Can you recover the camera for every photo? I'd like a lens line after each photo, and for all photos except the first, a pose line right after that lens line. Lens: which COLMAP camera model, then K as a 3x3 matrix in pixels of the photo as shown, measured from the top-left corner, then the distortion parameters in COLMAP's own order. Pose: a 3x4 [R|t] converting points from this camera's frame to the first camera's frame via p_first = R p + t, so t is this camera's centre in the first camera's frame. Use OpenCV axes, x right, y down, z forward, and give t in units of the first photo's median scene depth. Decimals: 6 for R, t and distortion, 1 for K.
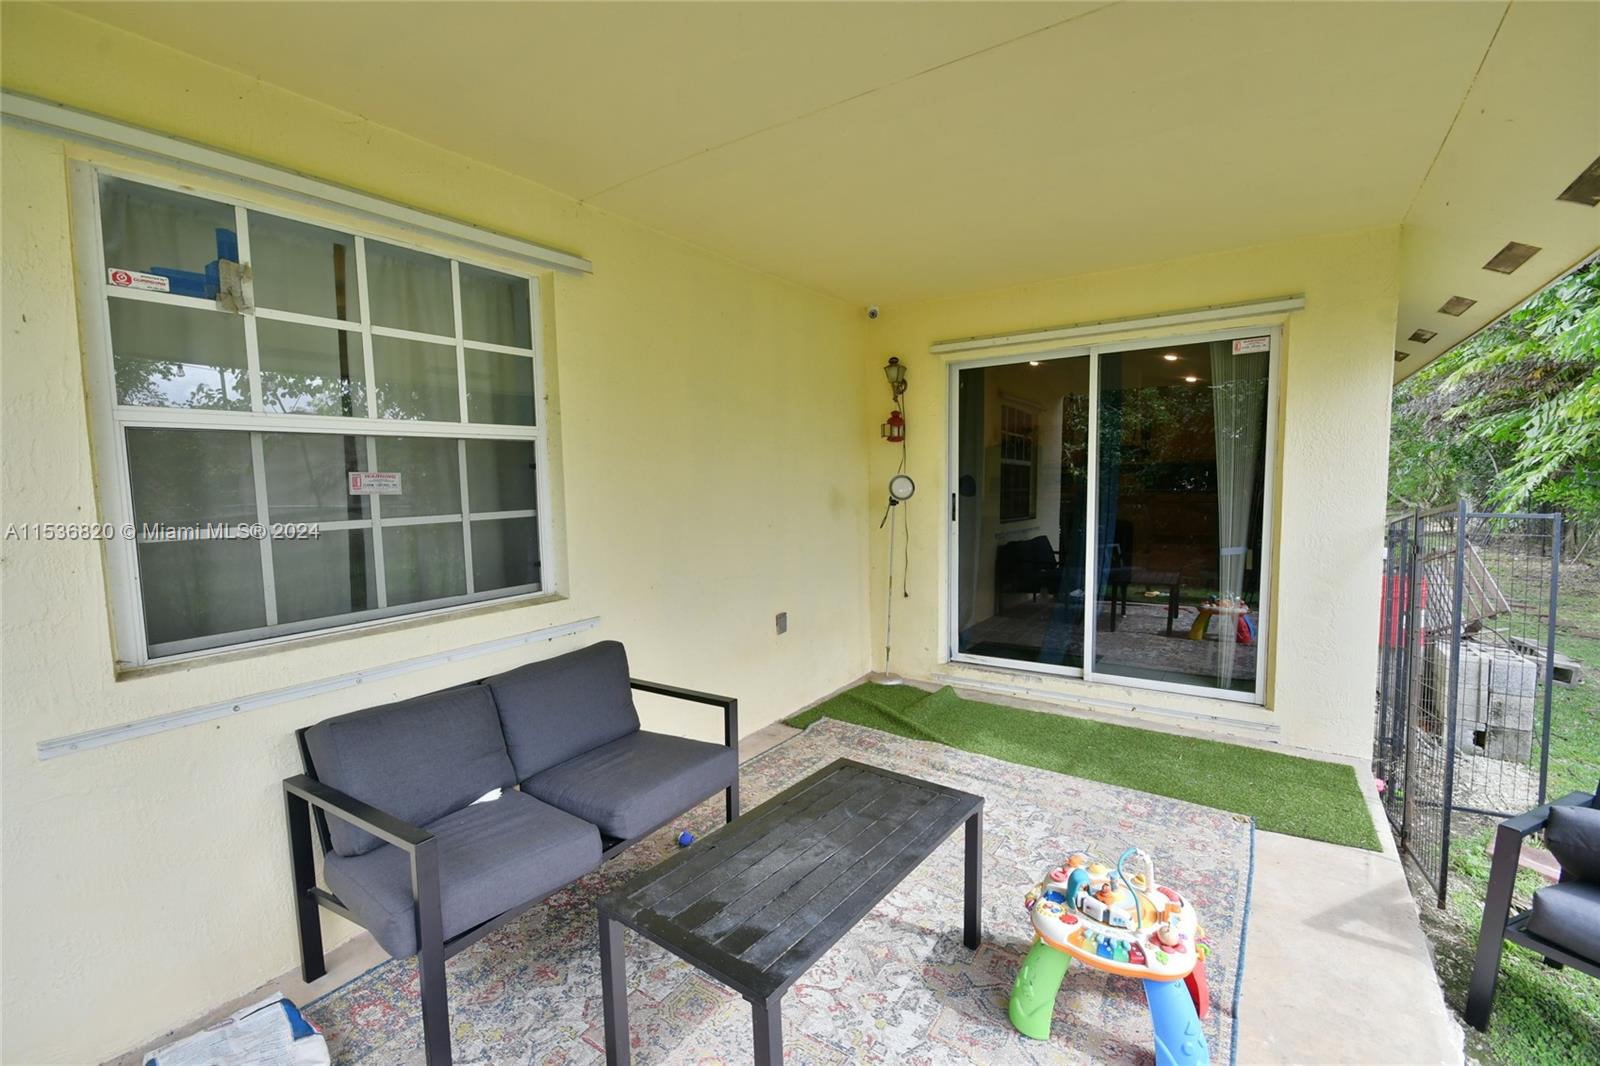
lens RADIAL K [[714.3, 0, 800.0], [0, 714.3, 533.0], [0, 0, 1]] dist [0.010393, -0.011651]
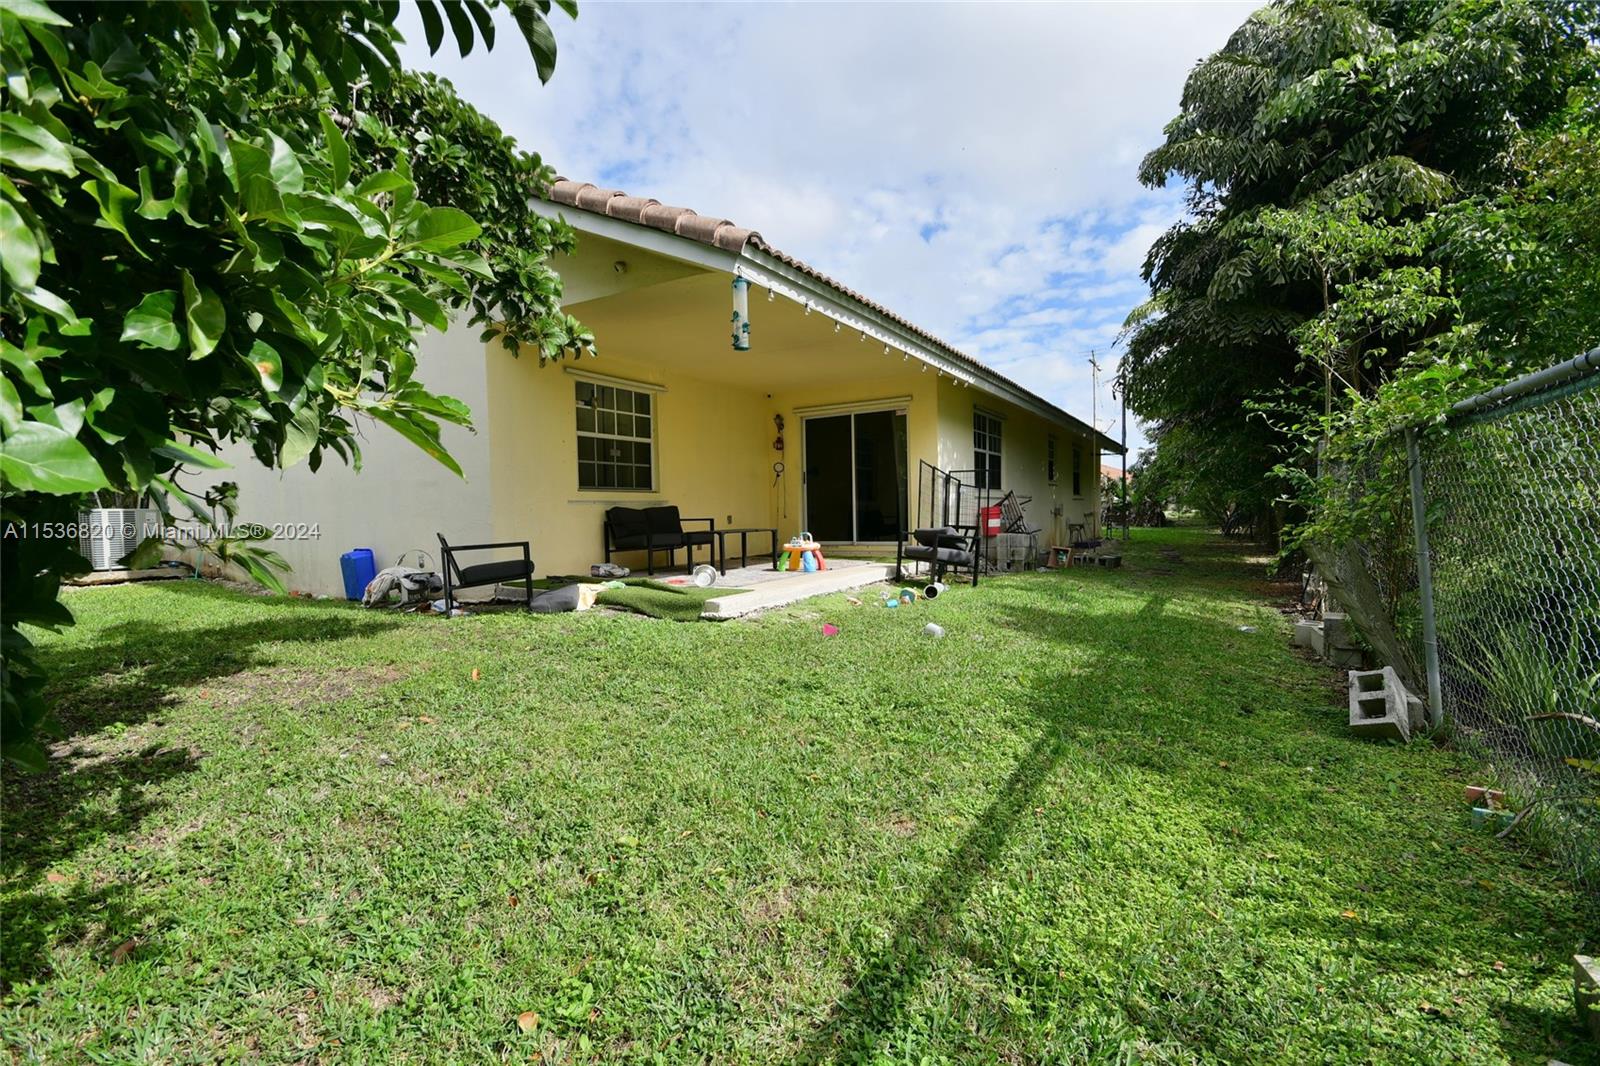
lens RADIAL K [[714.3, 0, 800.0], [0, 714.3, 533.0], [0, 0, 1]] dist [0.010393, -0.011651]
pose [[0.998566, -0.004765, 0.053313, 0.124348], [0.007532, 0.998628, -0.051826, 0.434516], [-0.052993, 0.052153, 0.997232, -2.163732]]
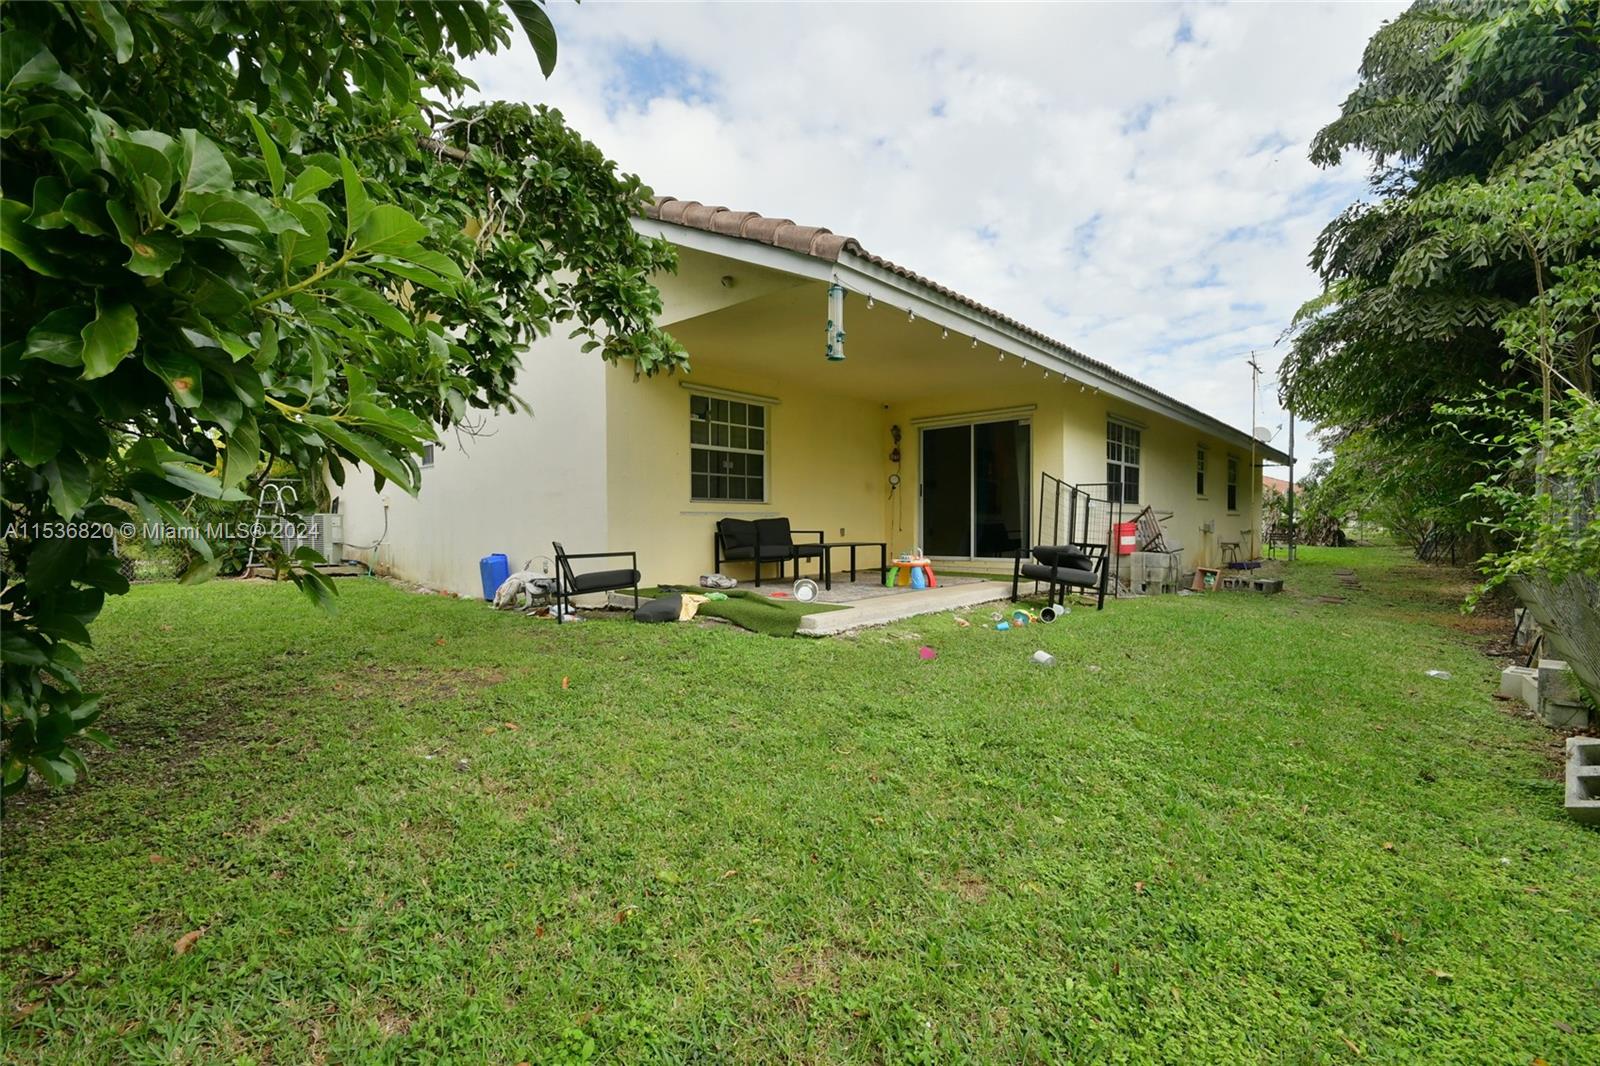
lens RADIAL K [[708.2, 0, 800.0], [0, 708.2, 533.0], [0, 0, 1]] dist [0.017225, -0.017263]
pose [[0.991244, 0.013921, -0.131308, 0.215818], [-0.022496, 0.997693, -0.064046, 0.414338], [0.130114, 0.066440, 0.989271, -2.084233]]
